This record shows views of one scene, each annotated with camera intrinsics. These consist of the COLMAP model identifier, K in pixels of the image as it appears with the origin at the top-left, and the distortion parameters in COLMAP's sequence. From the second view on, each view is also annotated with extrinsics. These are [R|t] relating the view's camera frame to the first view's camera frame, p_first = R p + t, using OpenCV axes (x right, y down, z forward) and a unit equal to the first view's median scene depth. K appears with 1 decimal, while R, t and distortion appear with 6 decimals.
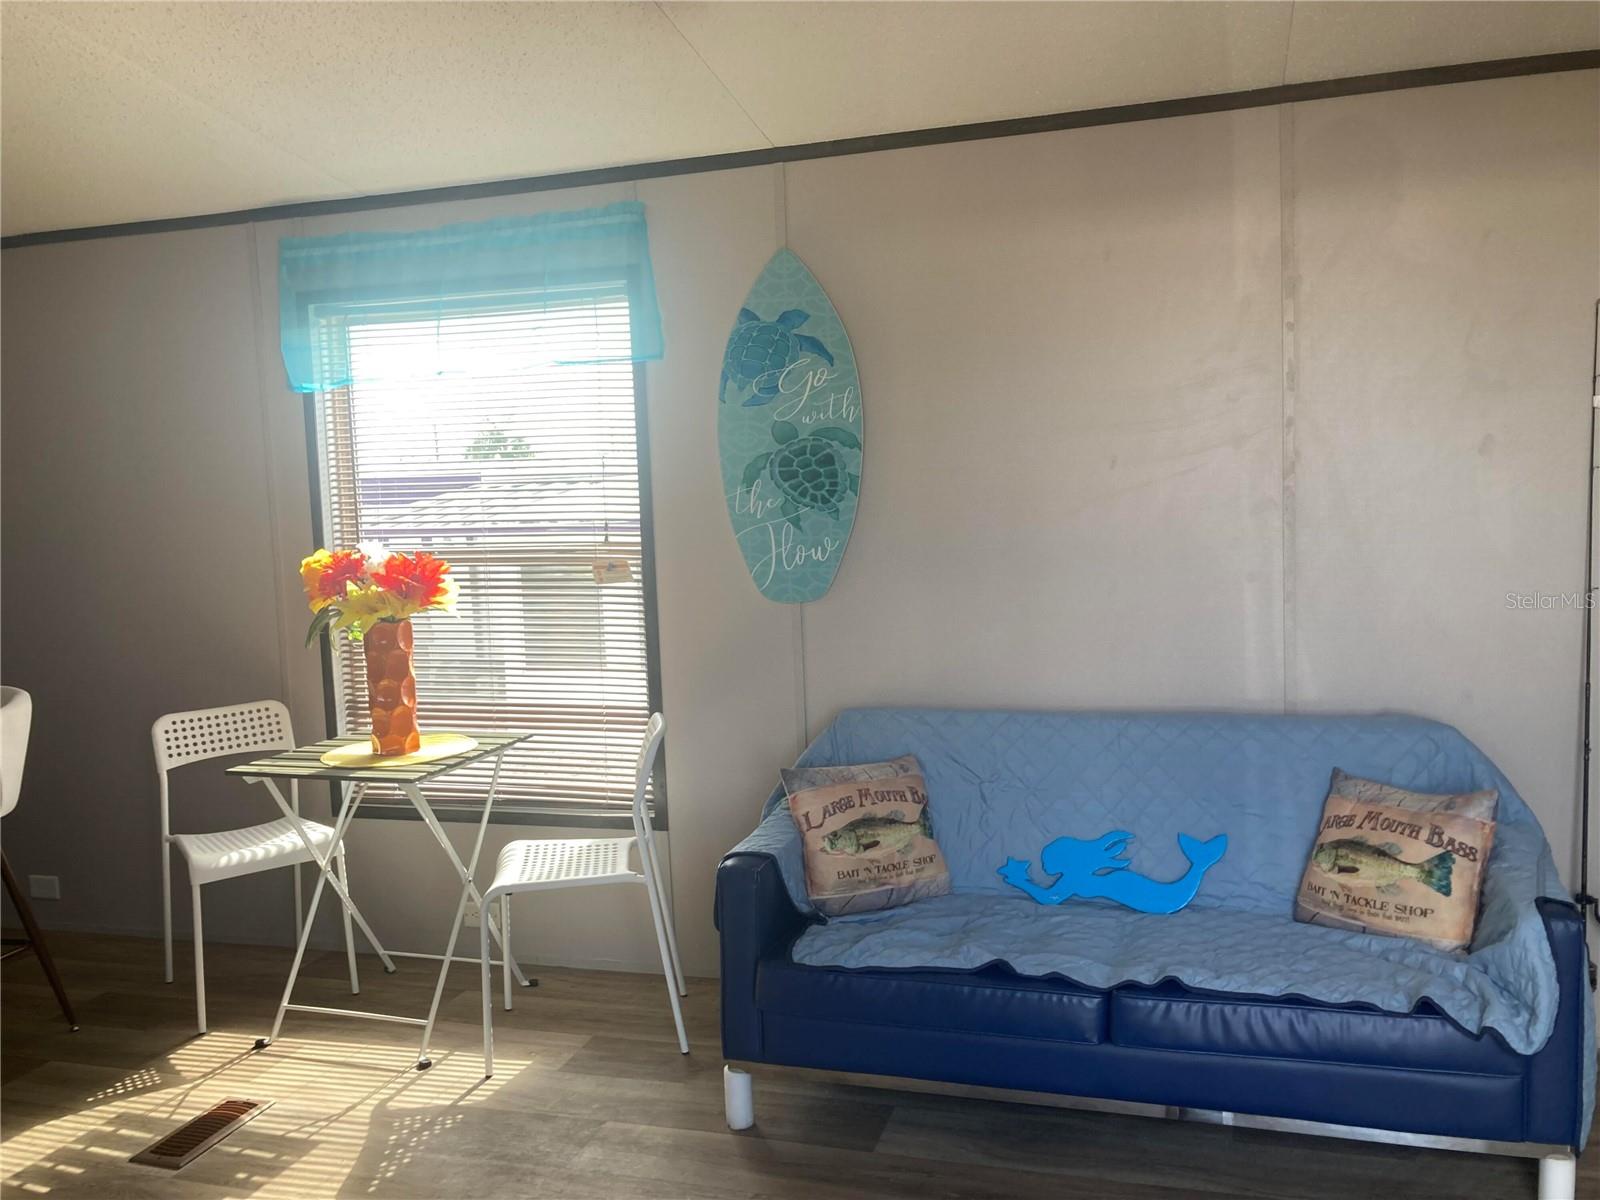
lens RADIAL K [[1314.8, 0, 821.3], [0, 1314.8, 605.2], [0, 0, 1]] dist [0.053385, -0.160628]
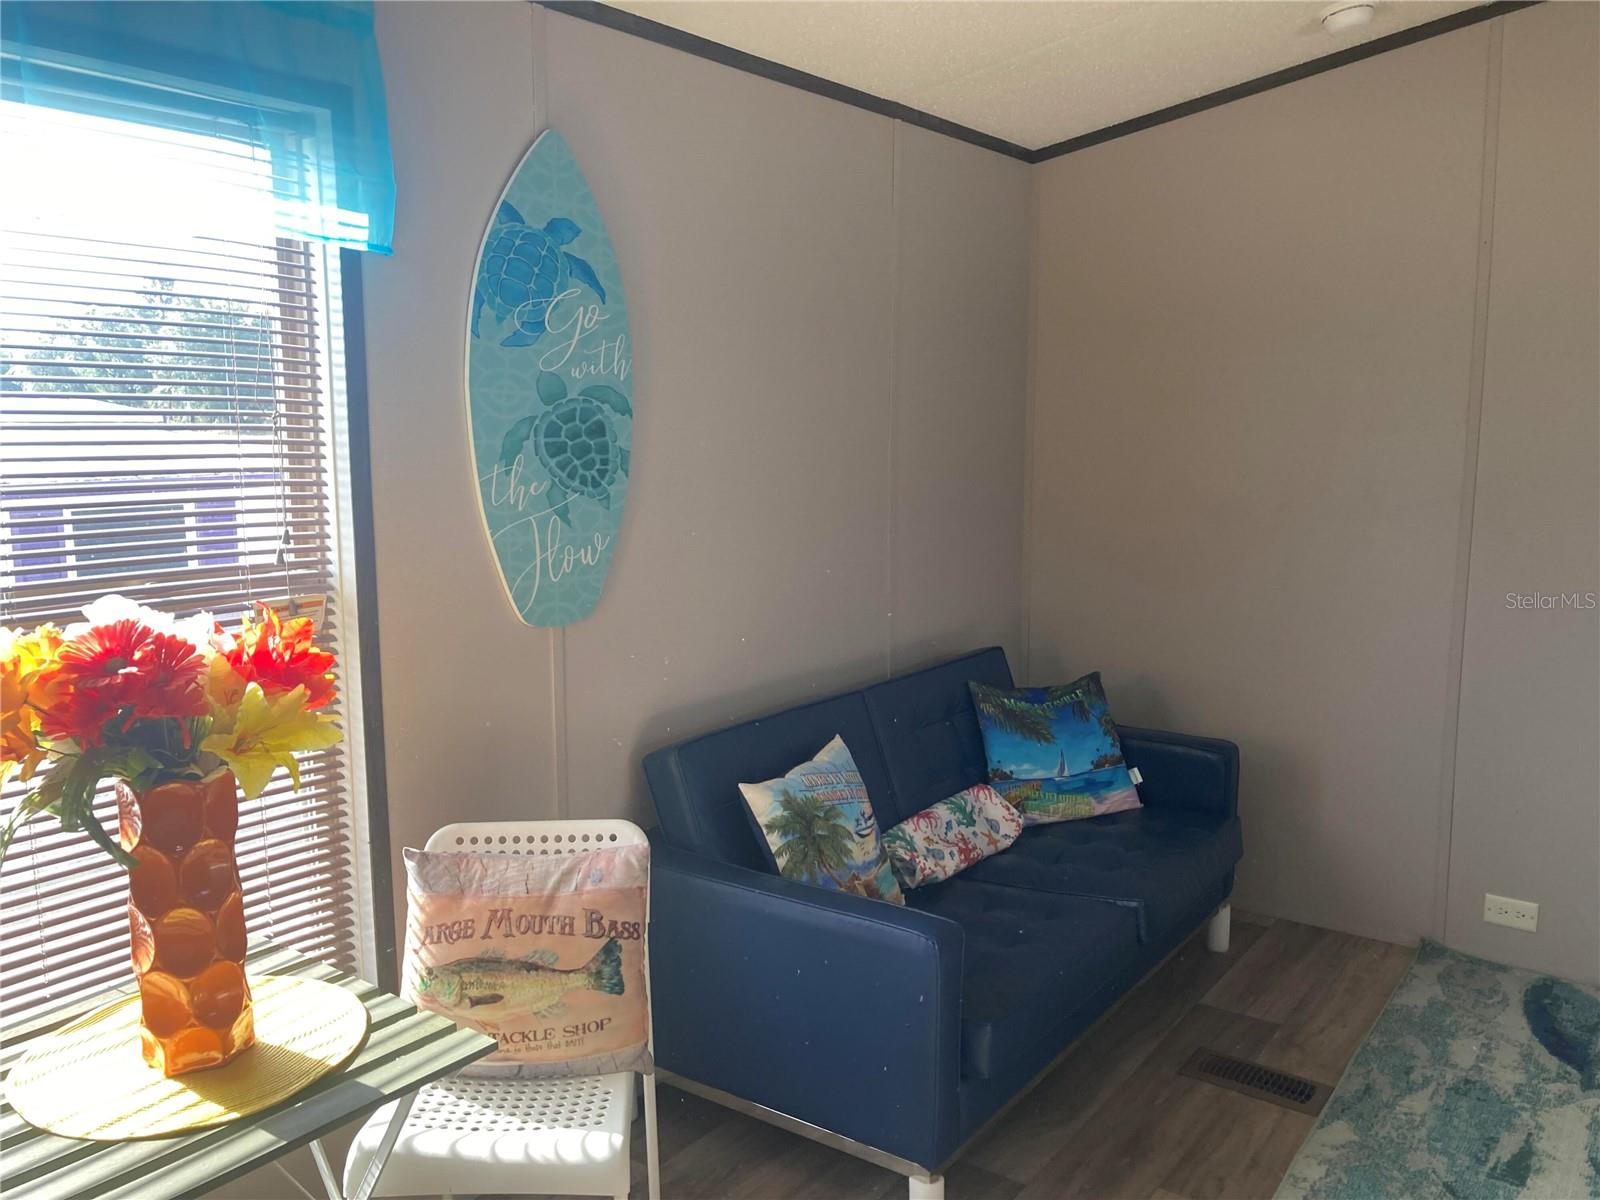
lens RADIAL K [[1296.6, 0, 800.0], [0, 1296.6, 600.0], [0, 0, 1]] dist [0.036695, -0.073458]
pose [[0.337614, -0.100387, 0.935916, -0.655100], [0.084095, 0.993537, 0.076232, -0.060476], [-0.937521, 0.052969, 0.343874, 0.643319]]
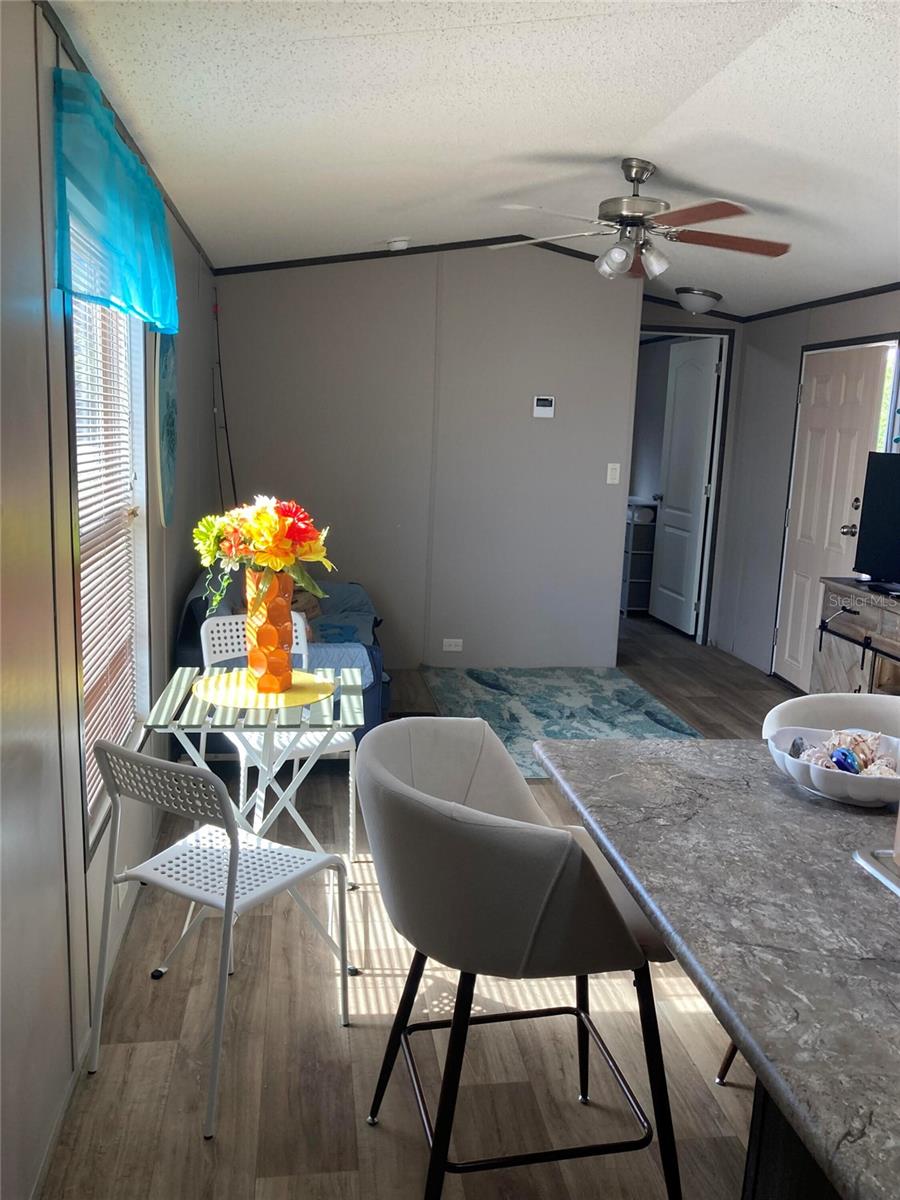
lens RADIAL K [[955.7, 0, 450.0], [0, 955.7, 600.0], [0, 0, 1]] dist [0.020740, -0.010150]
pose [[-0.417276, -0.144694, 0.897187, -1.092241], [0.065416, 0.979900, 0.188458, -0.104982], [-0.906422, 0.137329, -0.399424, 1.169563]]
